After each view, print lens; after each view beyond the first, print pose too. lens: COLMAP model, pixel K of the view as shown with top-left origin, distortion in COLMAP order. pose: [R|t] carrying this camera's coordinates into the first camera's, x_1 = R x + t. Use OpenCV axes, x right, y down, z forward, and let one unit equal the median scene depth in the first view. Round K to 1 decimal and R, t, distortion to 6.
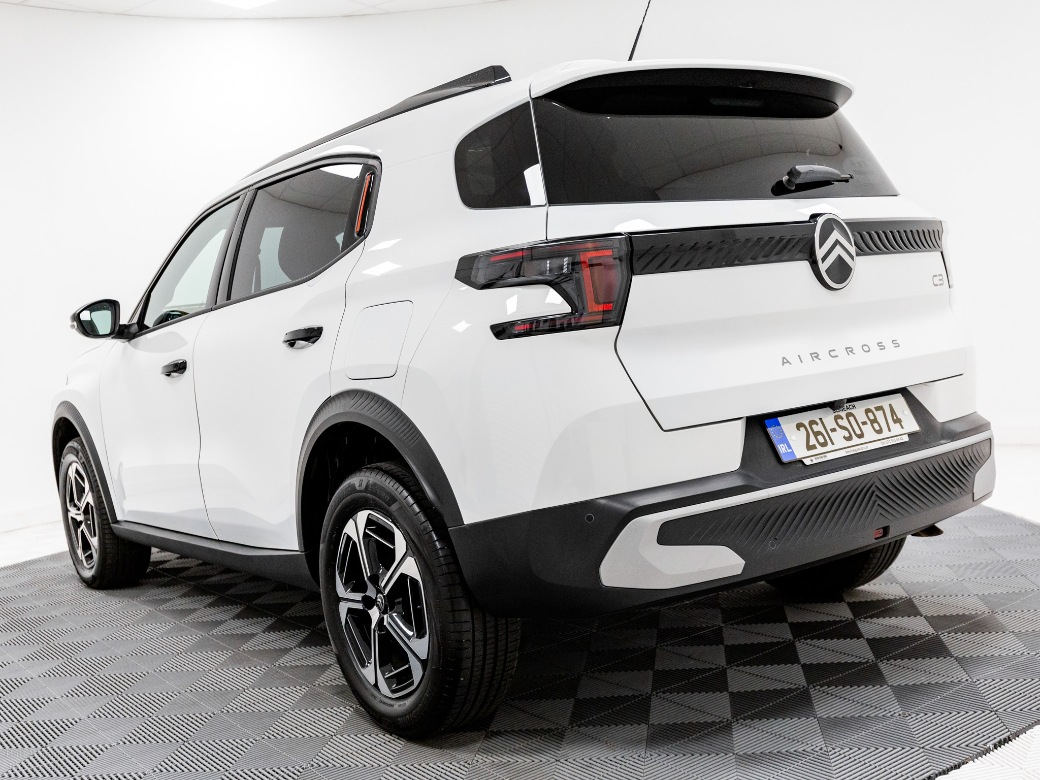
lens RADIAL K [[1138.7, 0, 520.0], [0, 1138.7, 390.0], [0, 0, 1]] dist [0.019487, 0.011894]
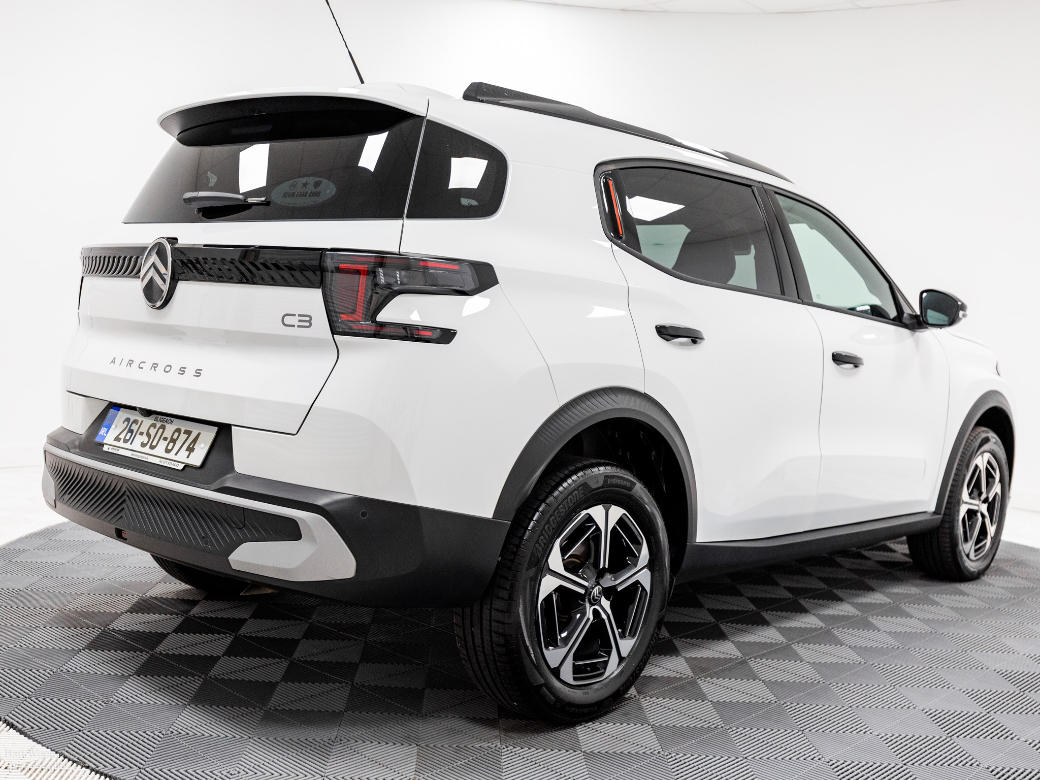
lens RADIAL K [[1138.7, 0, 520.0], [0, 1138.7, 390.0], [0, 0, 1]] dist [0.019487, 0.011894]
pose [[0.178204, 0.179079, -0.967561, 1.403617], [-0.141677, 0.977724, 0.154866, -0.229481], [0.973741, 0.109484, 0.199606, 1.132817]]
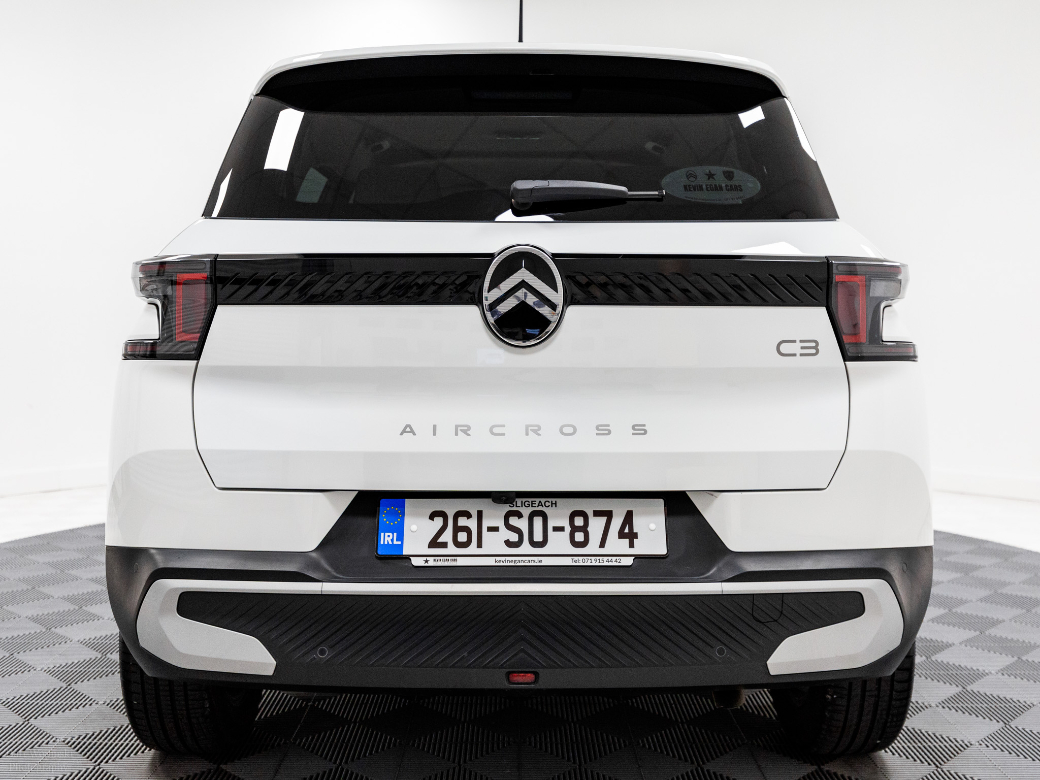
lens RADIAL K [[1138.7, 0, 520.0], [0, 1138.7, 390.0], [0, 0, 1]] dist [0.019487, 0.011894]
pose [[0.798923, 0.137014, -0.585619, 0.723388], [-0.119850, 0.990445, 0.068225, -0.111324], [0.589371, 0.015680, 0.807710, 0.393636]]
